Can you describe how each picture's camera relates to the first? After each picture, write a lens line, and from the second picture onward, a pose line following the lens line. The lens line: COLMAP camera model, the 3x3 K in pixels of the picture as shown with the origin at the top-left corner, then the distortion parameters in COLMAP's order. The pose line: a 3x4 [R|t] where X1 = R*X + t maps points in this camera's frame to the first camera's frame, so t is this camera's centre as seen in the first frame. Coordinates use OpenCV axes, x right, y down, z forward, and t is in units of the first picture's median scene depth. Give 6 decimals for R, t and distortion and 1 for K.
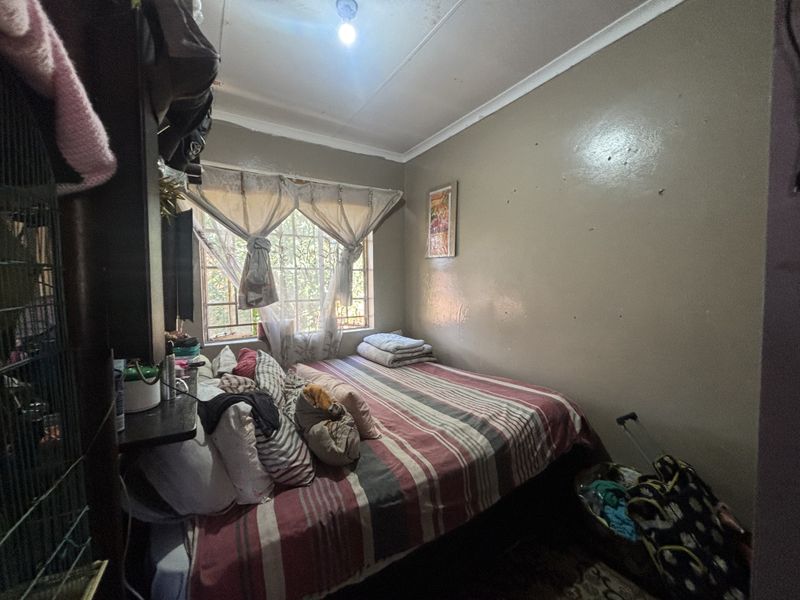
lens RADIAL K [[318.5, 0, 400.1], [0, 318.5, 302.3], [0, 0, 1]] dist [-0.000261, -0.000381]
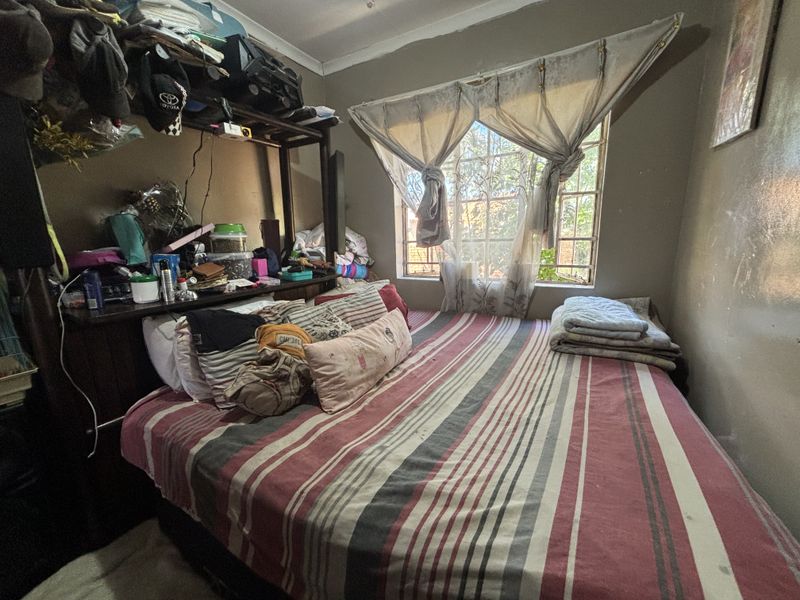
lens RADIAL K [[323.6, 0, 395.2], [0, 323.6, 297.2], [0, 0, 1]] dist [0.003224, -0.000002]
pose [[0.471660, 0.171108, -0.865019, 0.367298], [-0.030073, 0.983543, 0.178155, -0.000770], [0.881267, -0.058014, 0.469044, 0.445402]]
